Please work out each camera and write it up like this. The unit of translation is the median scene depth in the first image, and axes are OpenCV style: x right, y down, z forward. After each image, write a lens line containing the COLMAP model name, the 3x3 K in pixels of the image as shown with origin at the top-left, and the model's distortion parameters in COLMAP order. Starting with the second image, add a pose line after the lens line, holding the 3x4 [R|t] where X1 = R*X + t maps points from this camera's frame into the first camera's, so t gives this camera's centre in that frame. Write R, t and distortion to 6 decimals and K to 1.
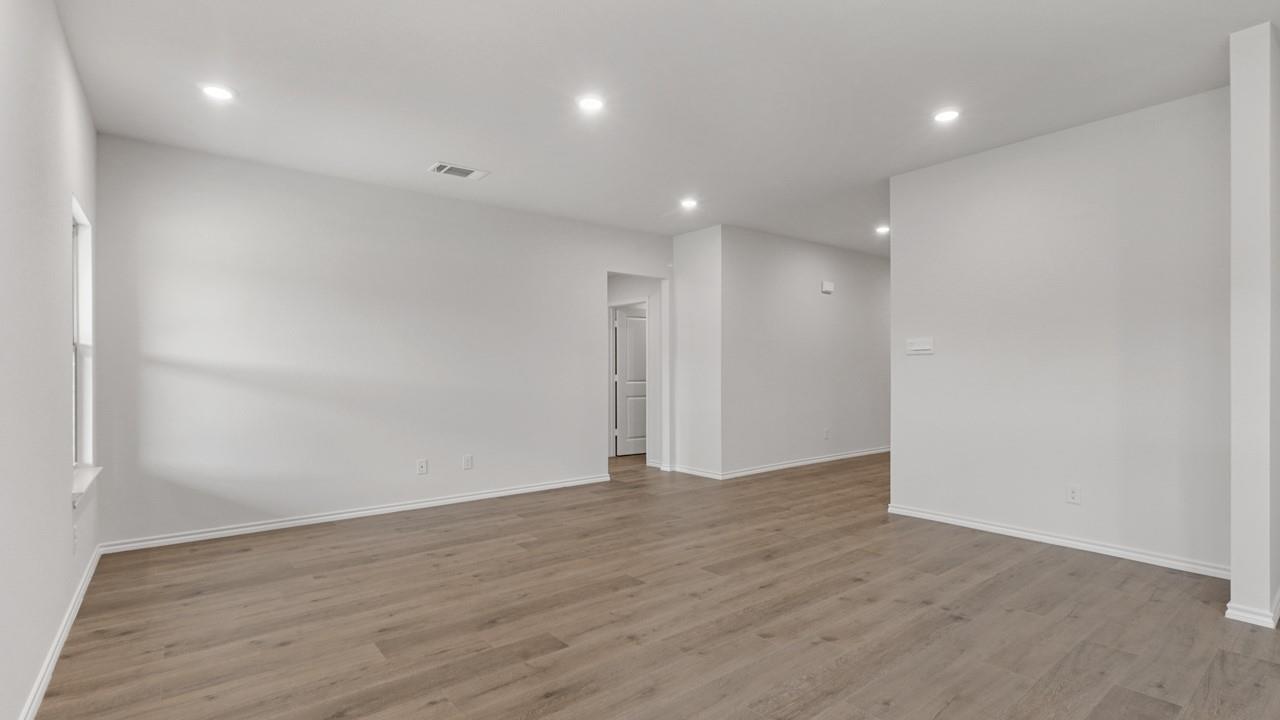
lens RADIAL K [[590.8, 0, 638.0], [0, 590.8, 369.7], [0, 0, 1]] dist [-0.004063, 0.001562]
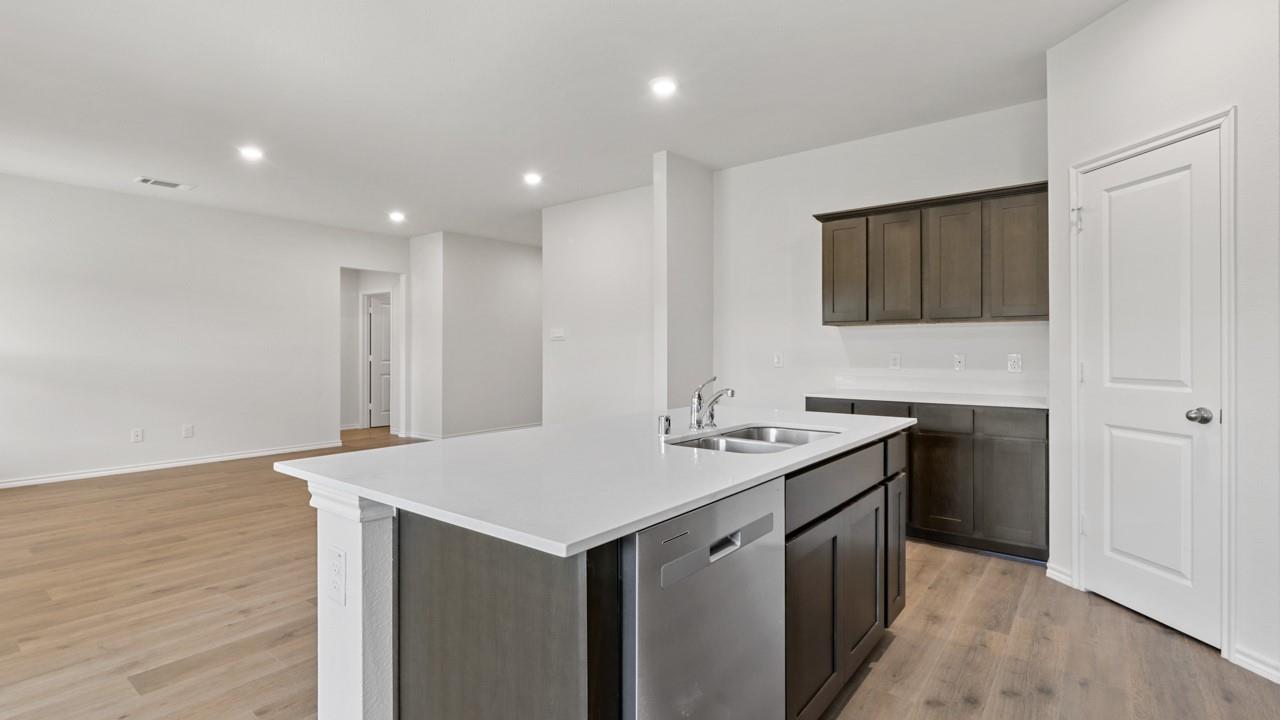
lens RADIAL K [[590.8, 0, 641.4], [0, 590.8, 349.9], [0, 0, 1]] dist [-0.004063, 0.001562]
pose [[0.970526, 0.003029, 0.240979, 0.246010], [-0.002641, 0.999995, -0.001931, -0.001359], [-0.240984, 0.001238, 0.970528, -0.275392]]
